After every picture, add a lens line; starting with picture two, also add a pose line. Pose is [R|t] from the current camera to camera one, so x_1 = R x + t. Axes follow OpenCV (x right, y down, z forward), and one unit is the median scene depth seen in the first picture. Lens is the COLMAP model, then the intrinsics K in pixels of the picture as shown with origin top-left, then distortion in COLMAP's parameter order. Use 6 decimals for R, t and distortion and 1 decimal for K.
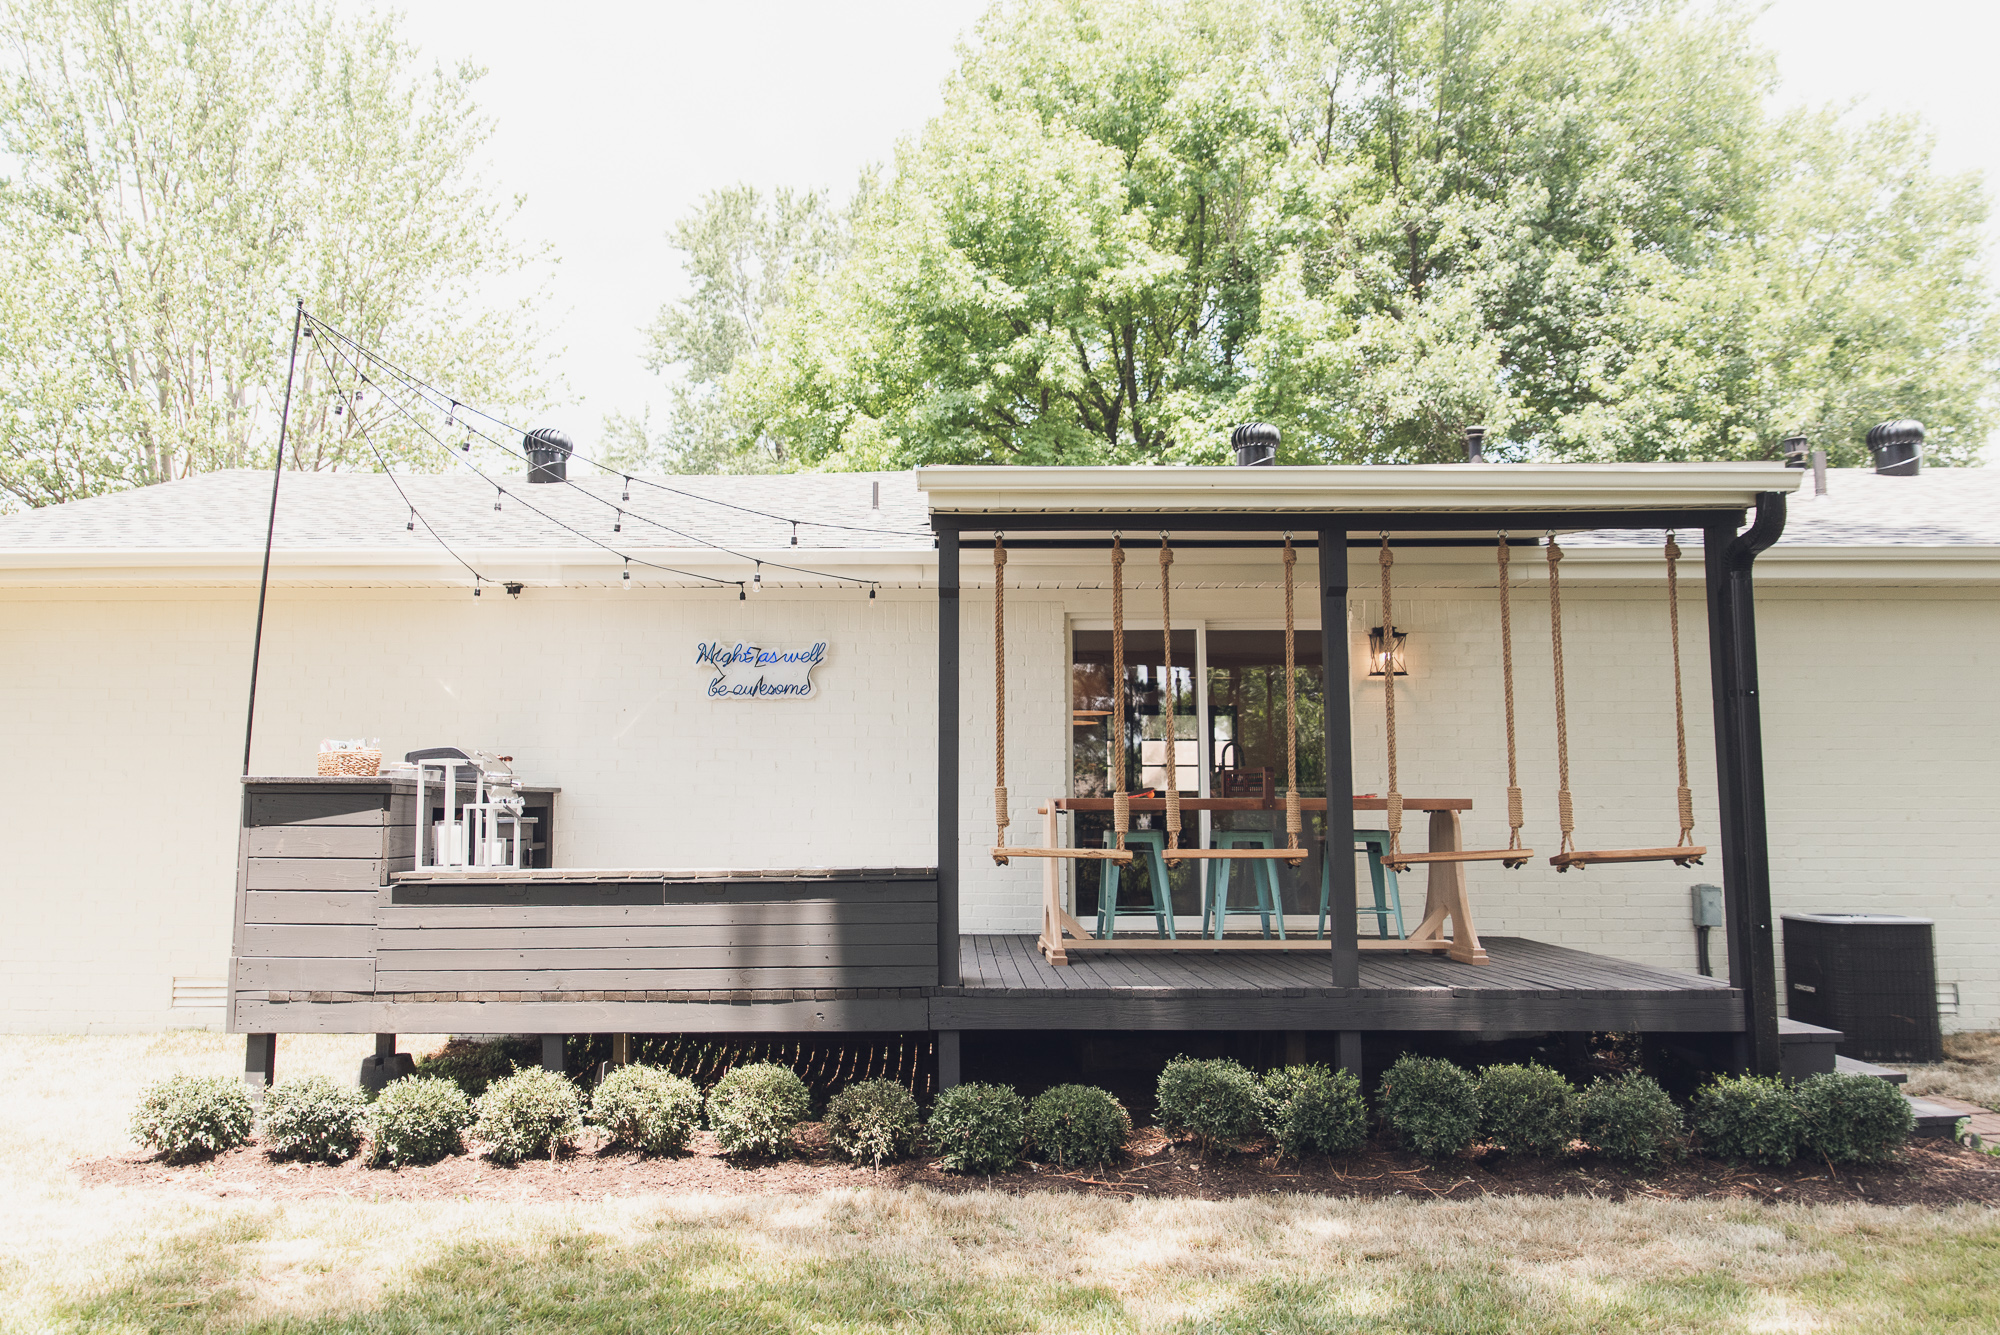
lens RADIAL K [[1348.3, 0, 985.5], [0, 1348.3, 666.8], [0, 0, 1]] dist [0.002388, -0.003491]
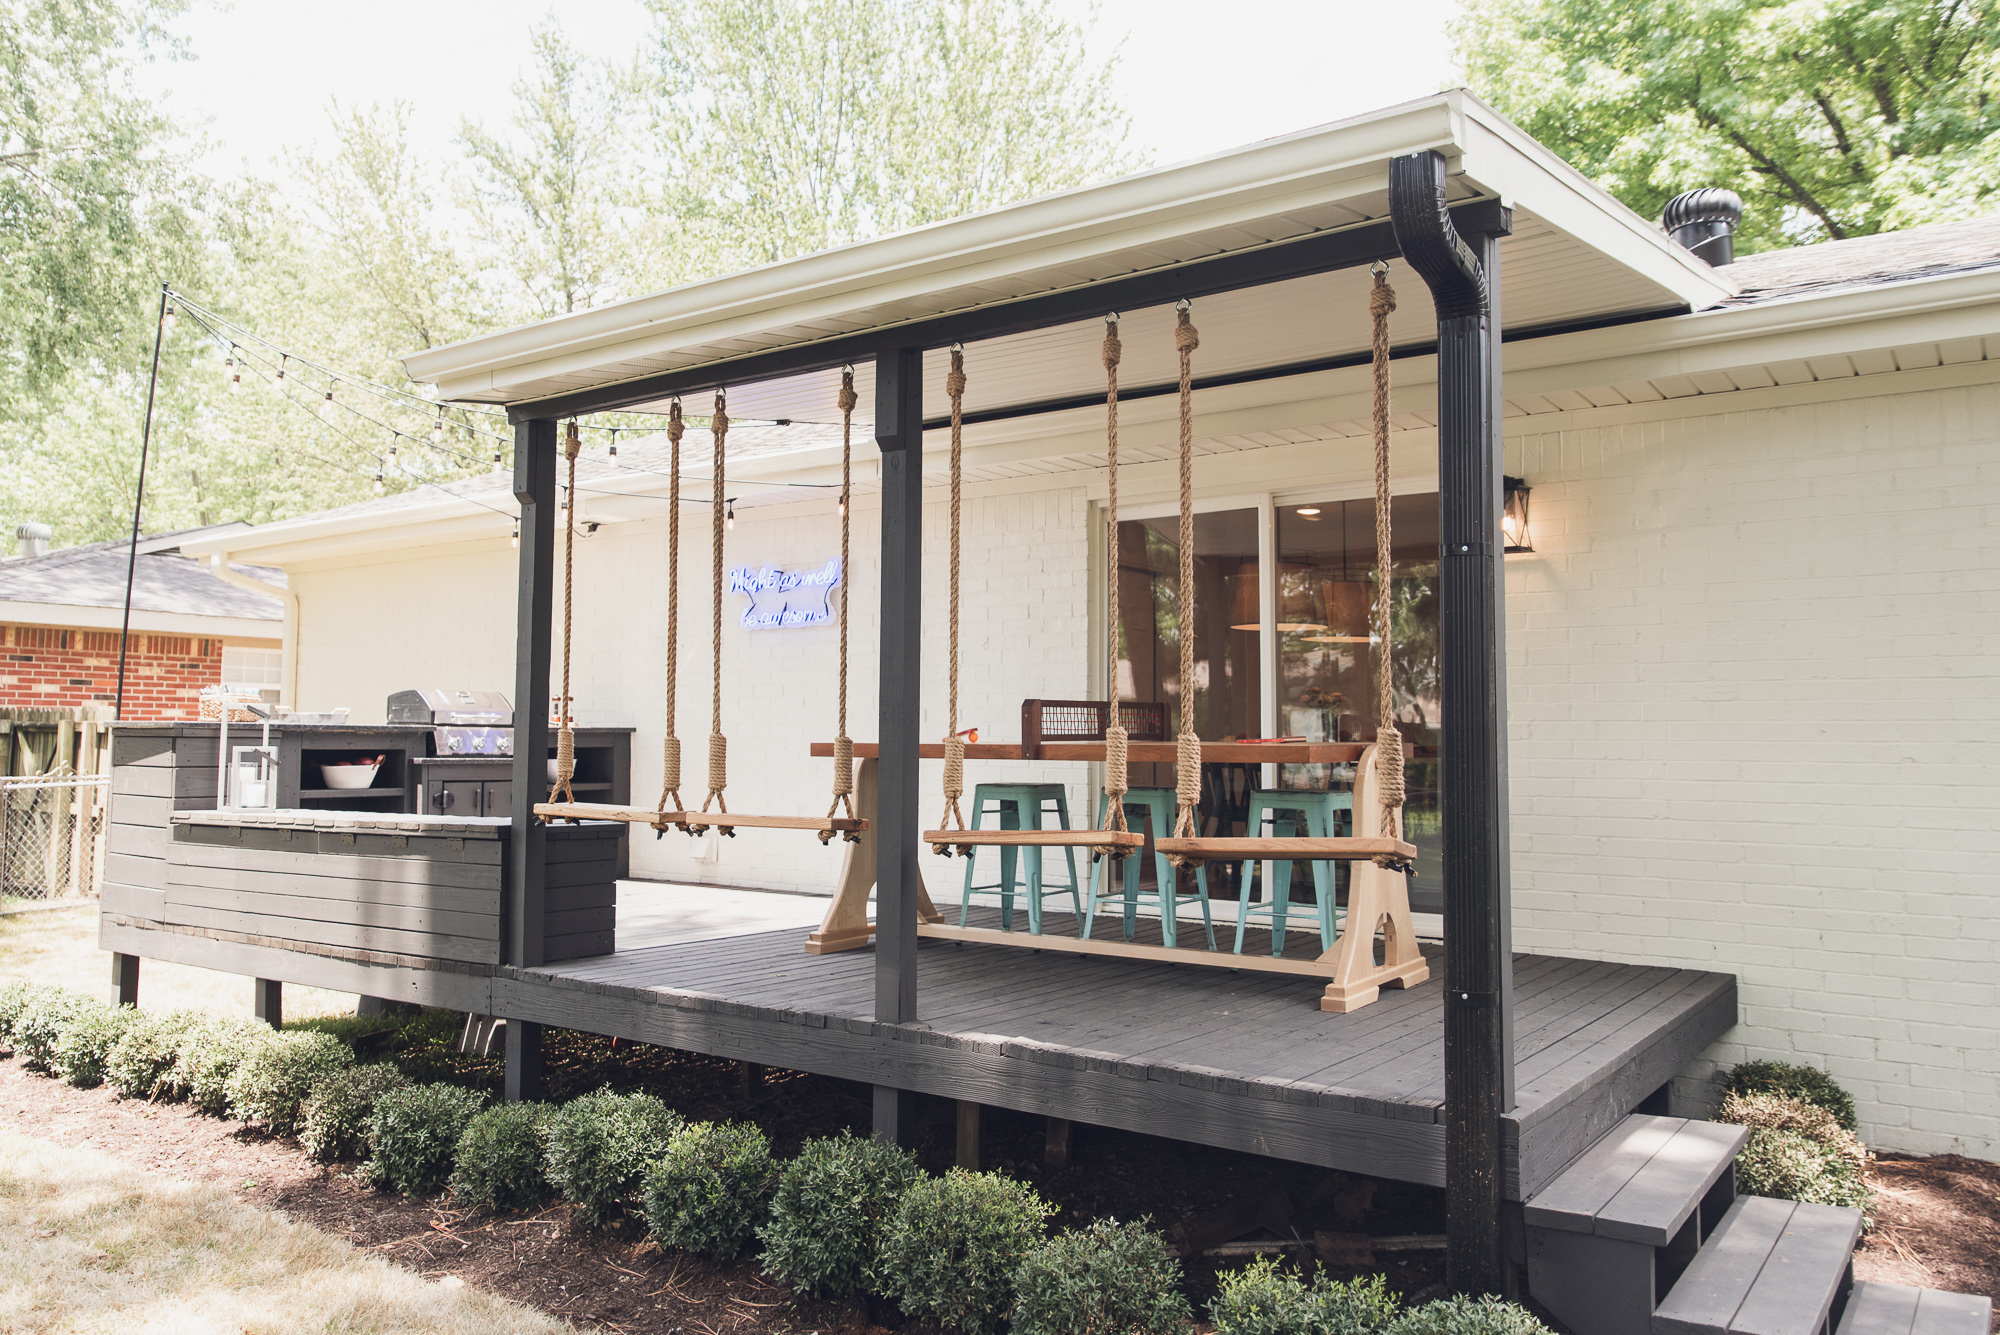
lens RADIAL K [[1470.1, 0, 1000.0], [0, 1470.1, 667.5], [0, 0, 1]] dist [-0.005214, -0.001934]
pose [[0.809302, -0.029048, -0.586673, 0.279018], [0.051803, 0.998414, 0.022028, 0.017670], [0.585103, -0.048219, 0.809524, 0.166157]]
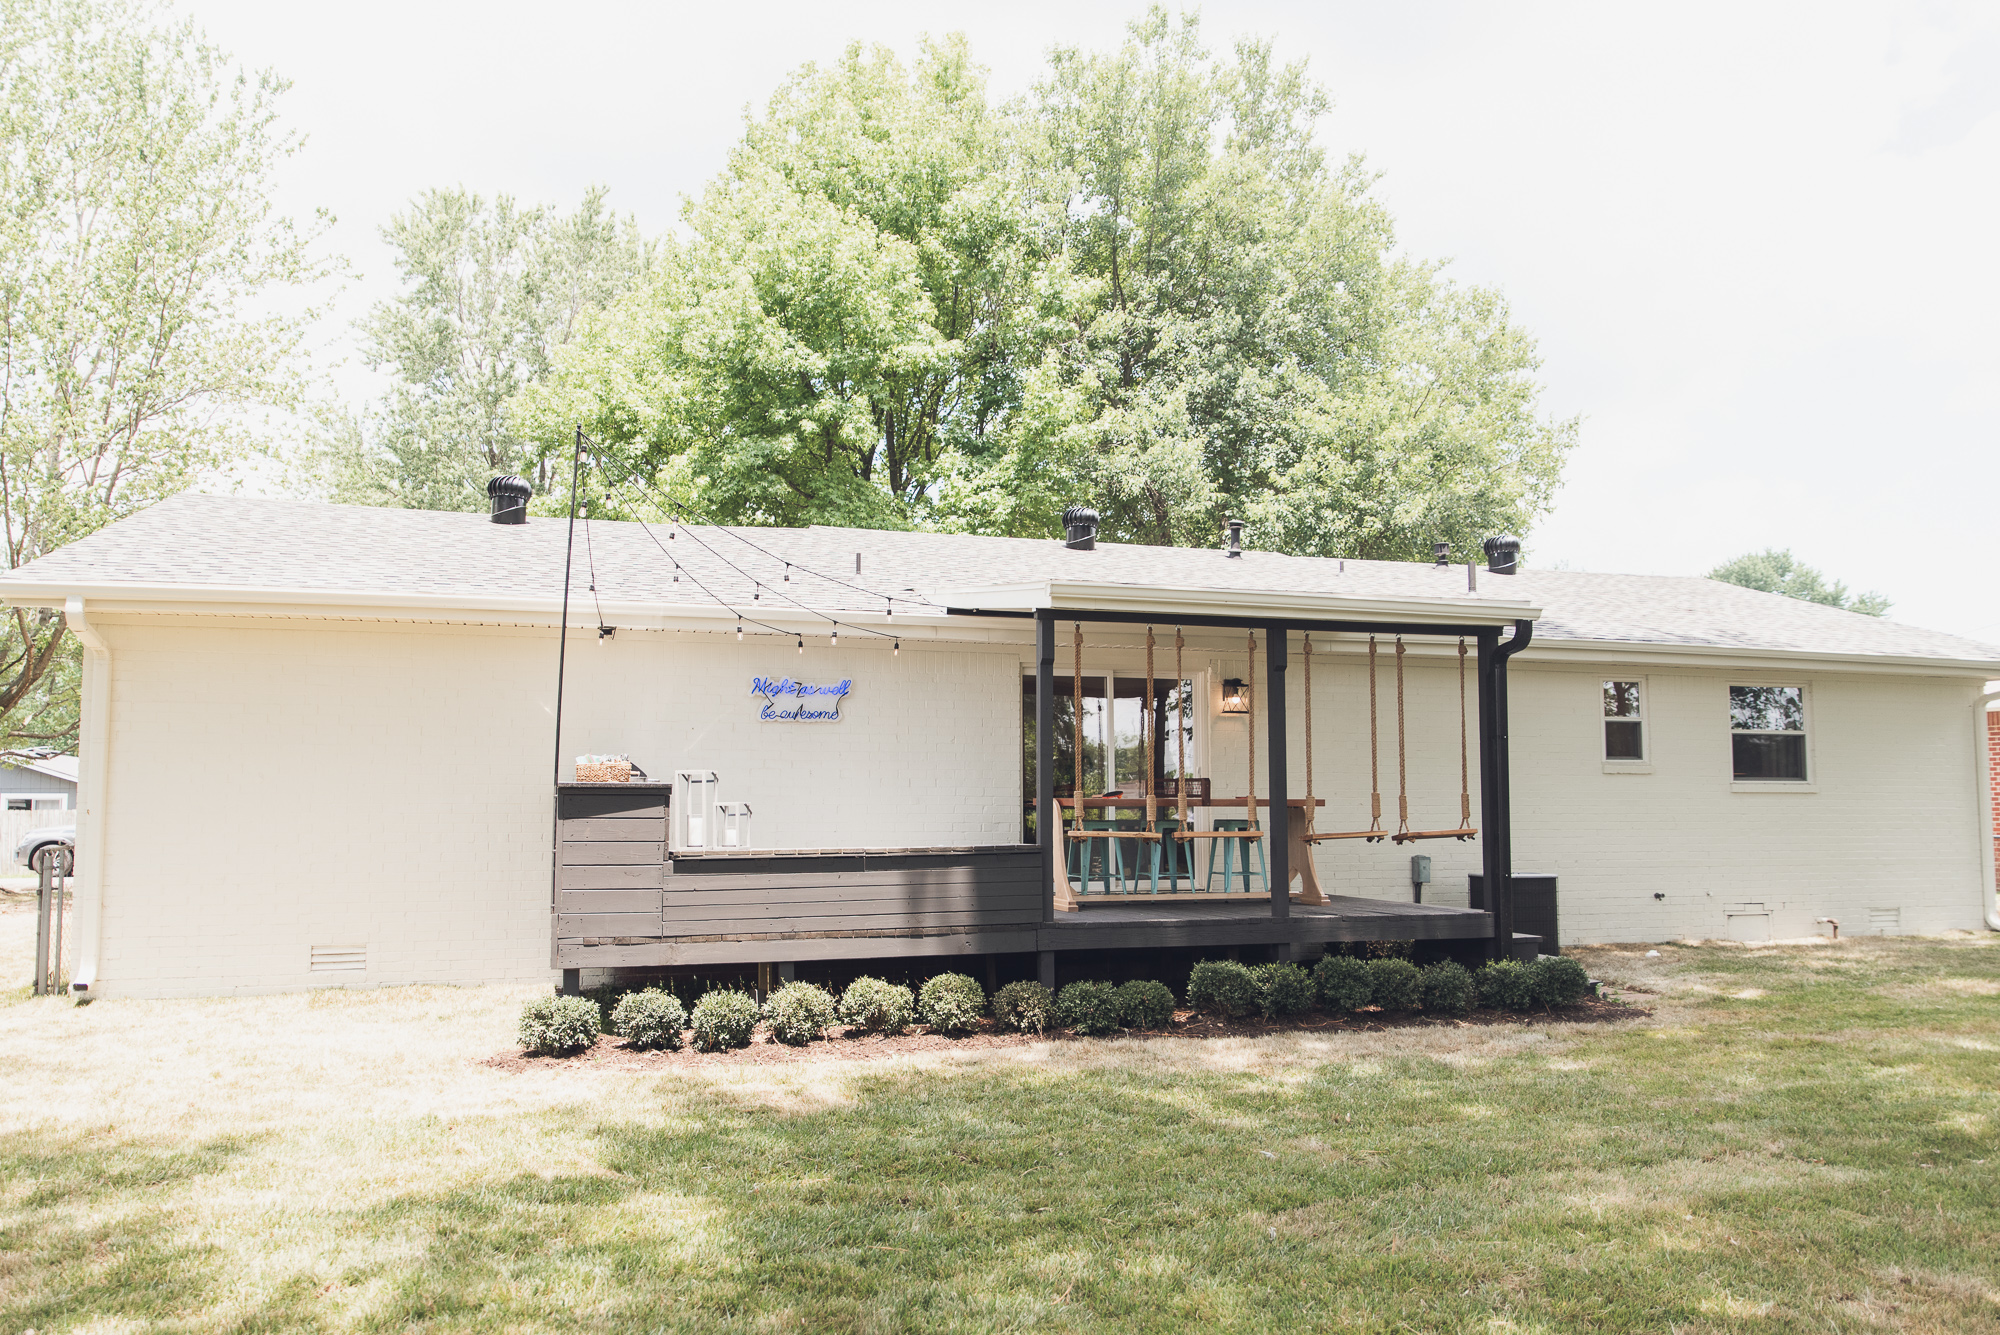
lens RADIAL K [[1335.7, 0, 935.5], [0, 1335.7, 714.0], [0, 0, 1]] dist [0.006506, -0.000199]
pose [[0.961124, 0.019079, 0.275456, -0.206011], [-0.029053, 0.999060, 0.032175, -0.015180], [-0.274583, -0.038927, 0.960775, -0.145235]]
